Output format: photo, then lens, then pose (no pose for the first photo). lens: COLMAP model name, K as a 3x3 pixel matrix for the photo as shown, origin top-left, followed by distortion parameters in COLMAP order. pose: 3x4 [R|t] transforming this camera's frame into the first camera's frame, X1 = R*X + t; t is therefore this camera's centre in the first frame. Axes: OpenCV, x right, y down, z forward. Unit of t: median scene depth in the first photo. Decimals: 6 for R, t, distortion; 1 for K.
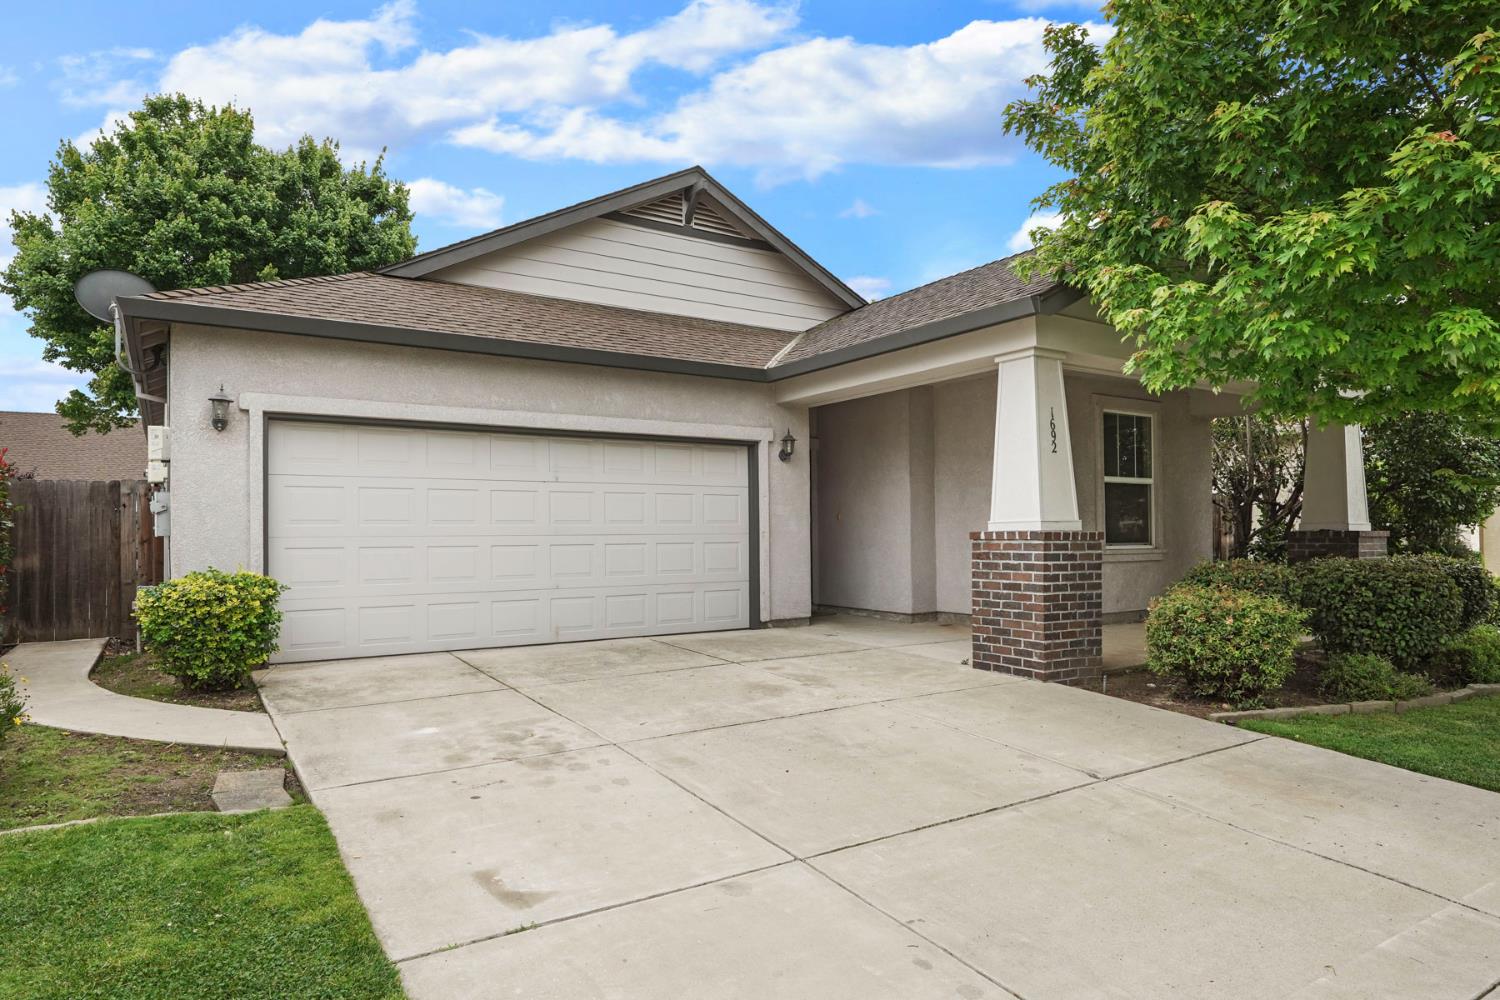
lens RADIAL K [[895.4, 0, 749.6], [0, 895.4, 537.4], [0, 0, 1]] dist [-0.019803, -0.000502]
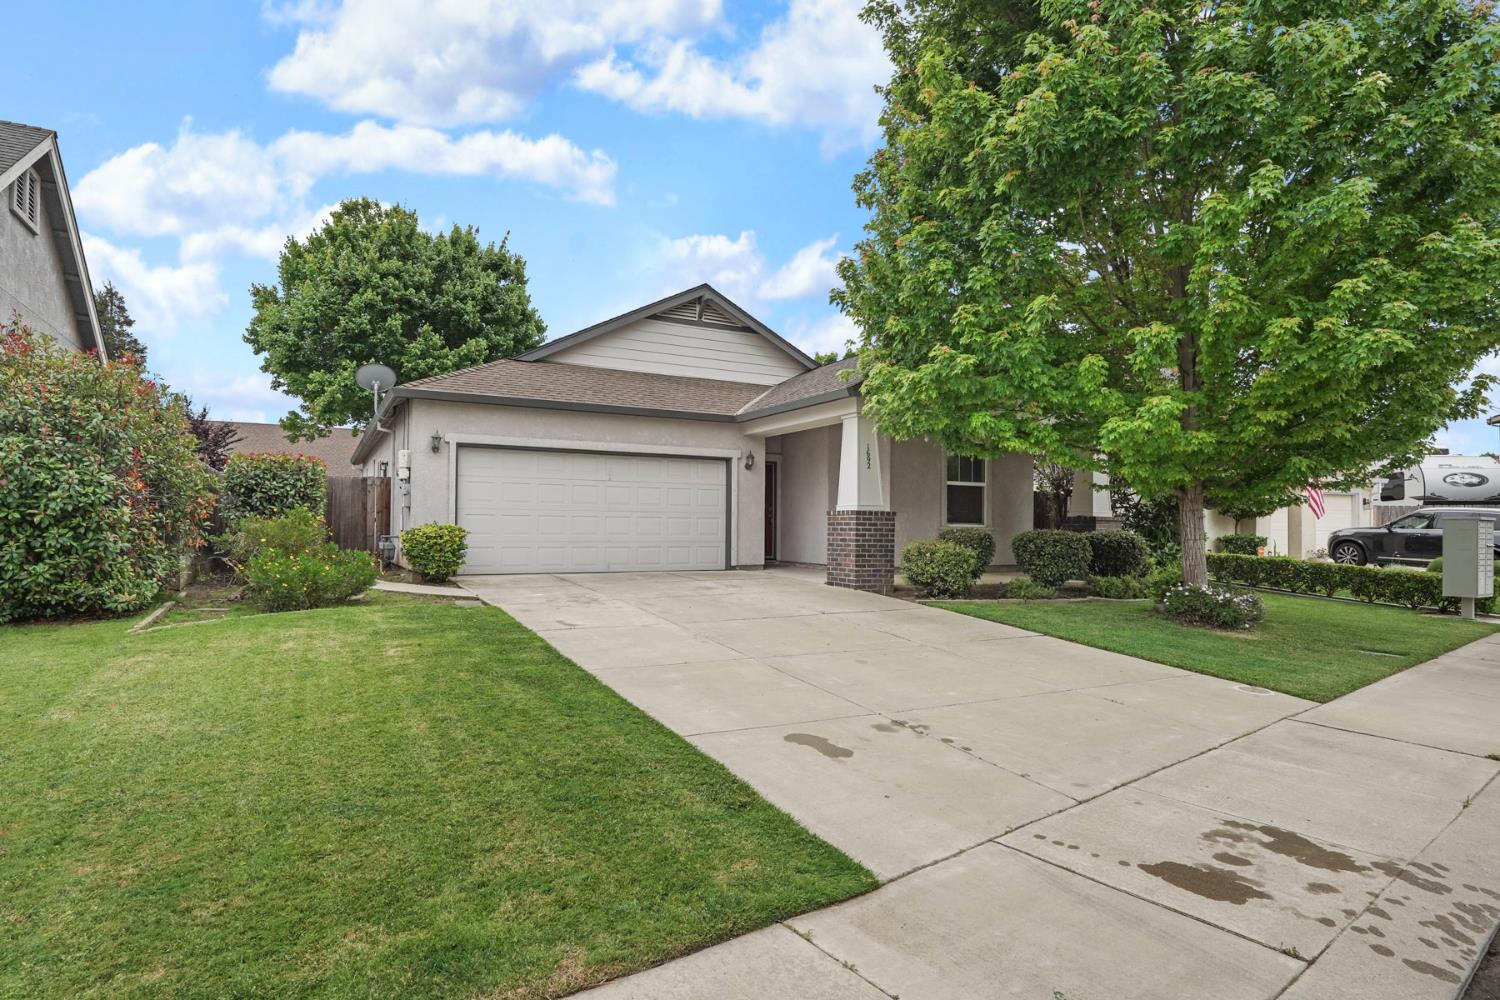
lens RADIAL K [[817.4, 0, 750.9], [0, 817.4, 531.6], [0, 0, 1]] dist [-0.002500, -0.000779]
pose [[0.996284, 0.016429, -0.084542, 0.162290], [-0.016376, 0.999865, 0.001324, 0.025416], [0.084553, 0.000065, 0.996419, -0.475518]]
